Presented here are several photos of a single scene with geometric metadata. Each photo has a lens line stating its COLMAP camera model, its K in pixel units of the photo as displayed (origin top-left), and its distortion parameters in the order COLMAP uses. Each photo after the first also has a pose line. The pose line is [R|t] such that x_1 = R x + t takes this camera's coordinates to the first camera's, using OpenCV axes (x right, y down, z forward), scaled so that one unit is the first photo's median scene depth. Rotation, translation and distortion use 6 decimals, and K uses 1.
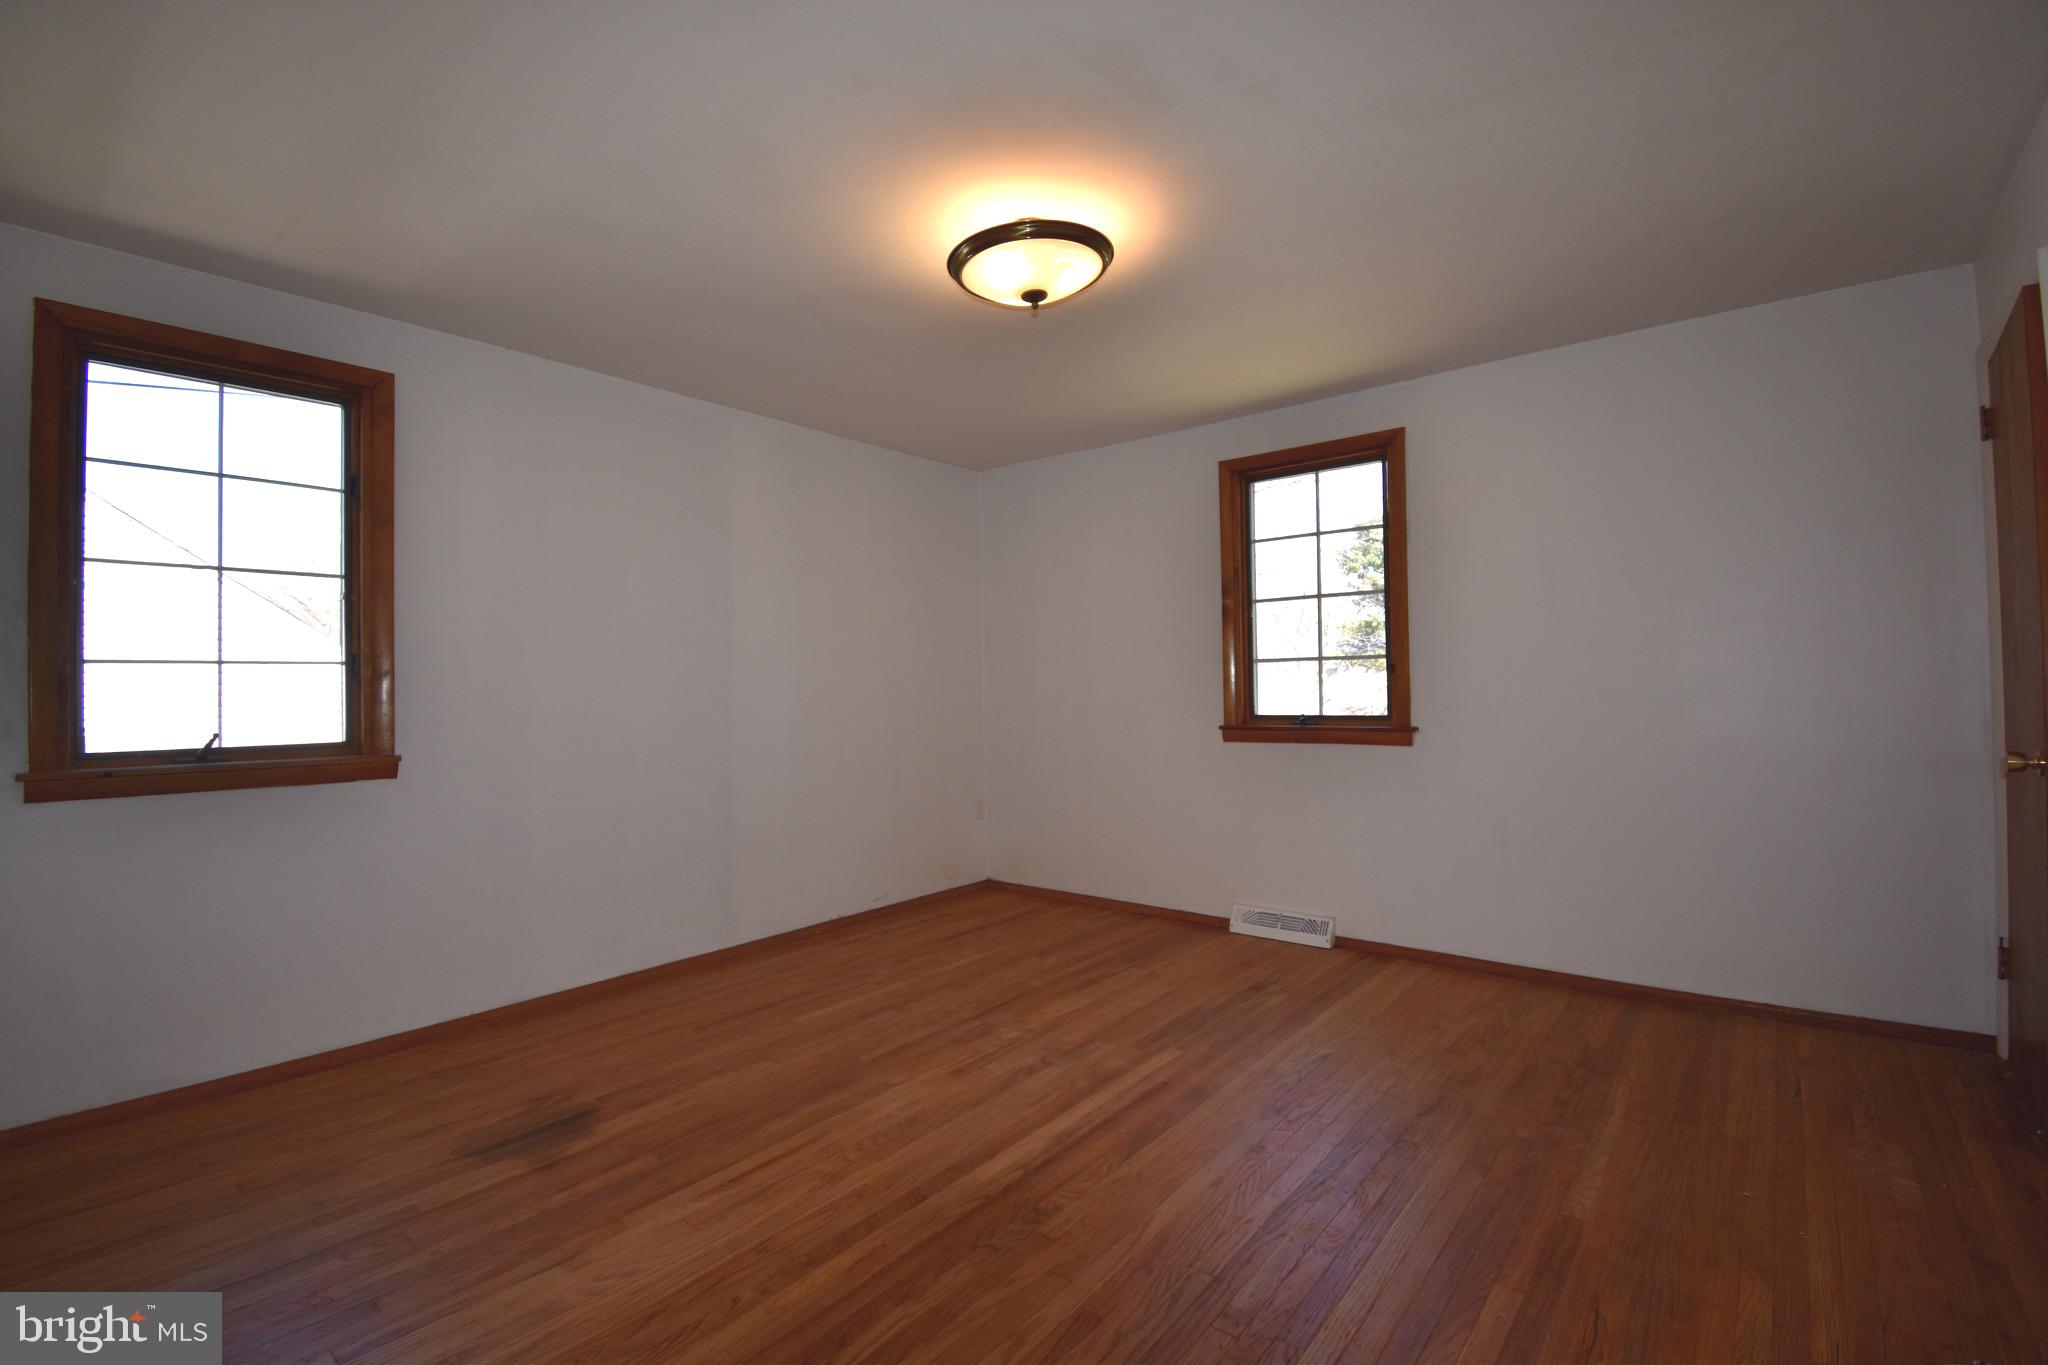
lens RADIAL K [[901.8, 0, 1030.1], [0, 901.8, 674.6], [0, 0, 1]] dist [0.009727, -0.019422]
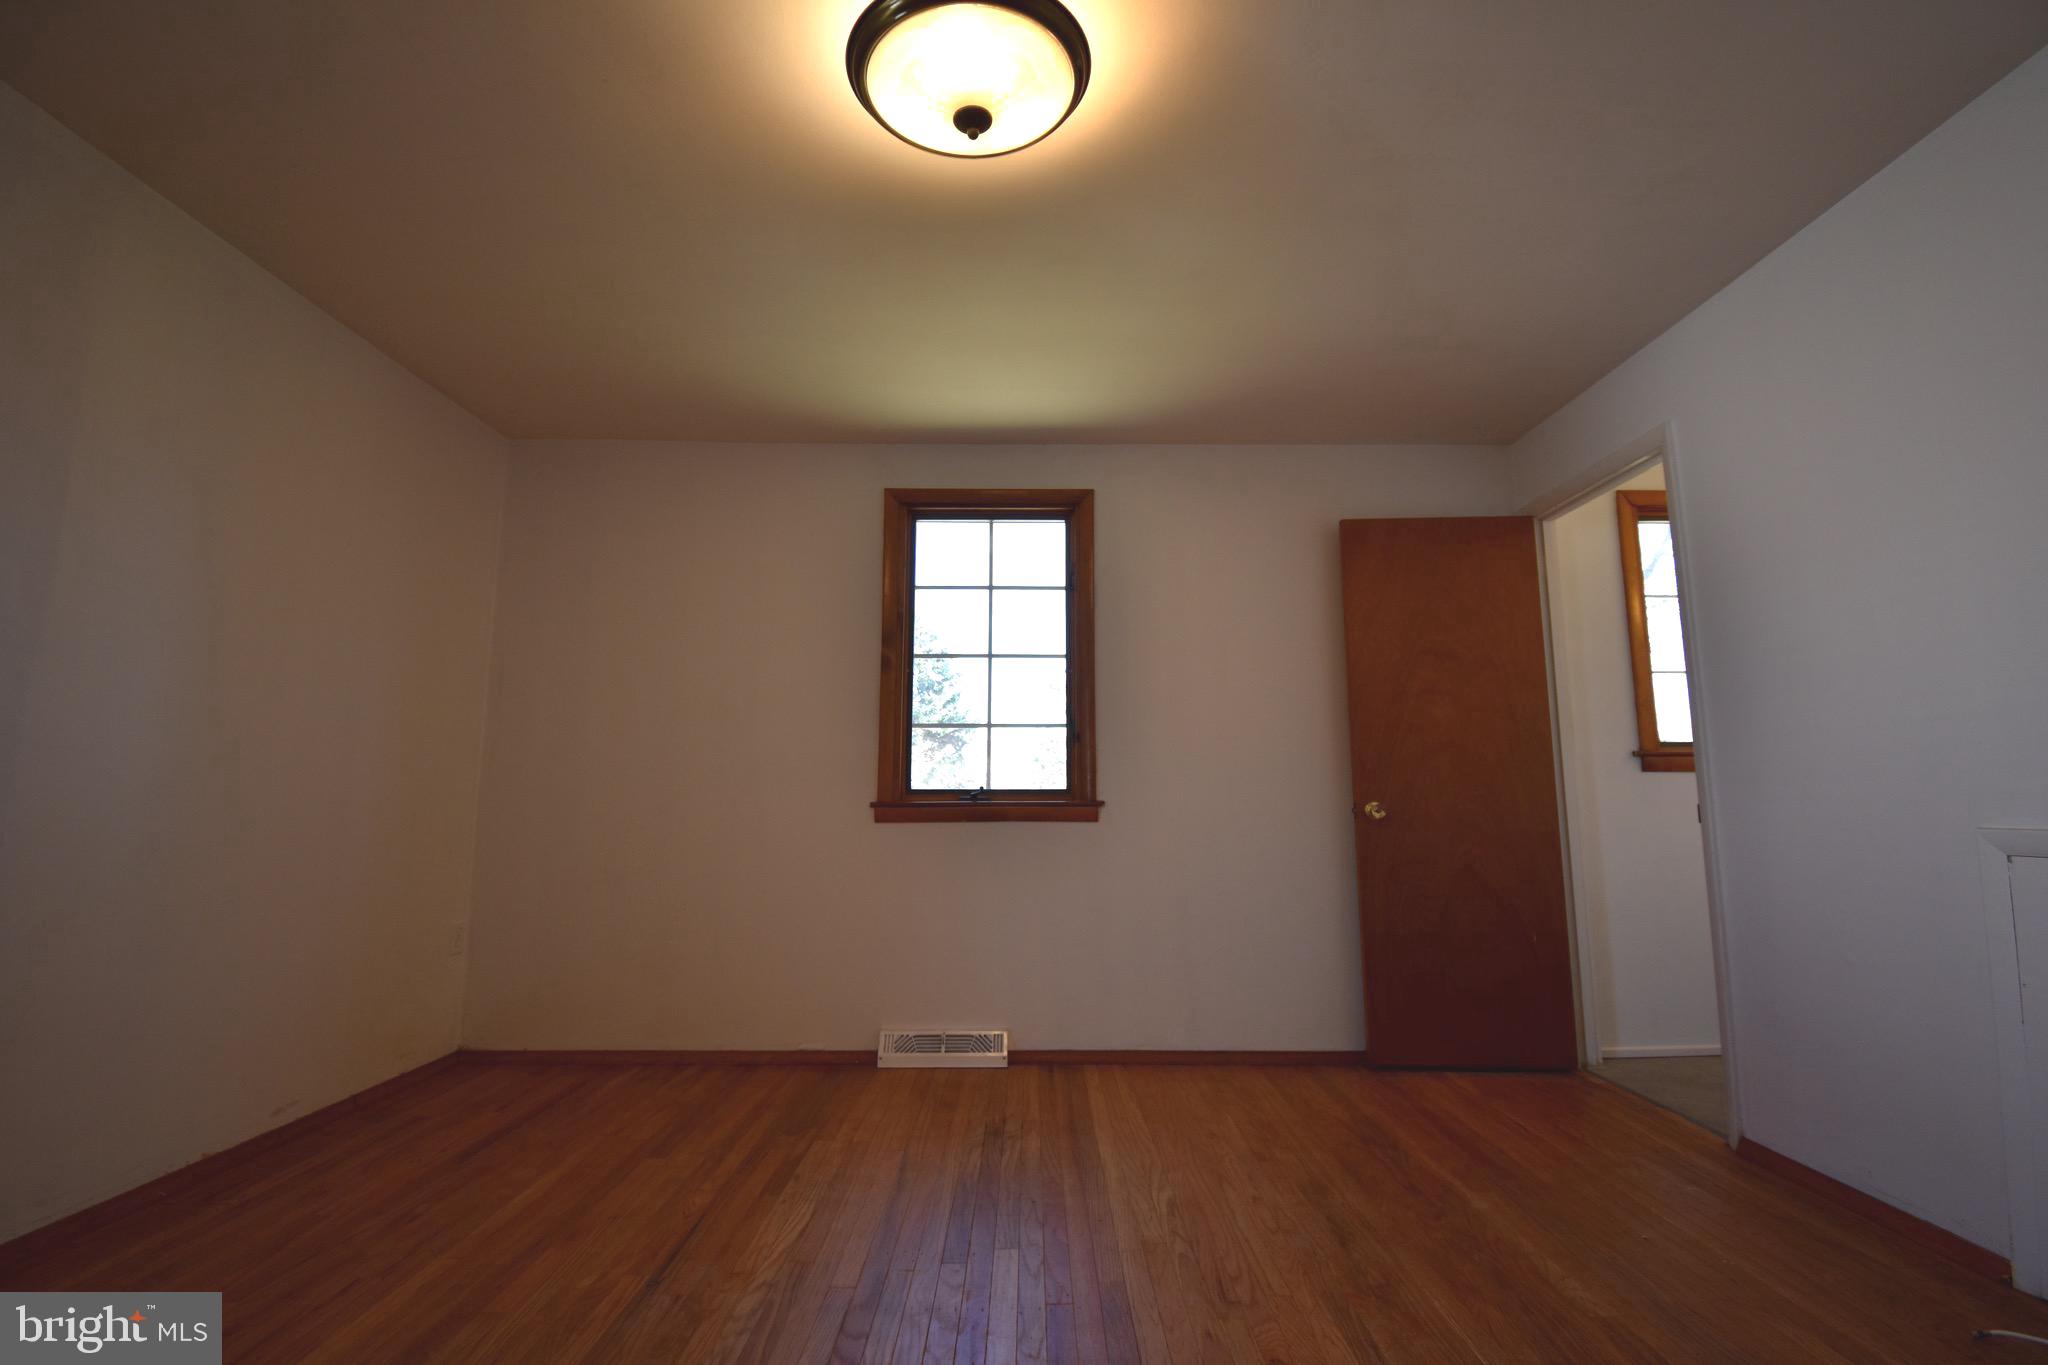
lens RADIAL K [[901.8, 0, 1030.1], [0, 901.8, 674.6], [0, 0, 1]] dist [0.009727, -0.019422]
pose [[0.774361, 0.104908, 0.623987, -0.217133], [-0.023666, 0.990272, -0.137121, 0.056234], [-0.632302, 0.091414, 0.769310, 0.307384]]
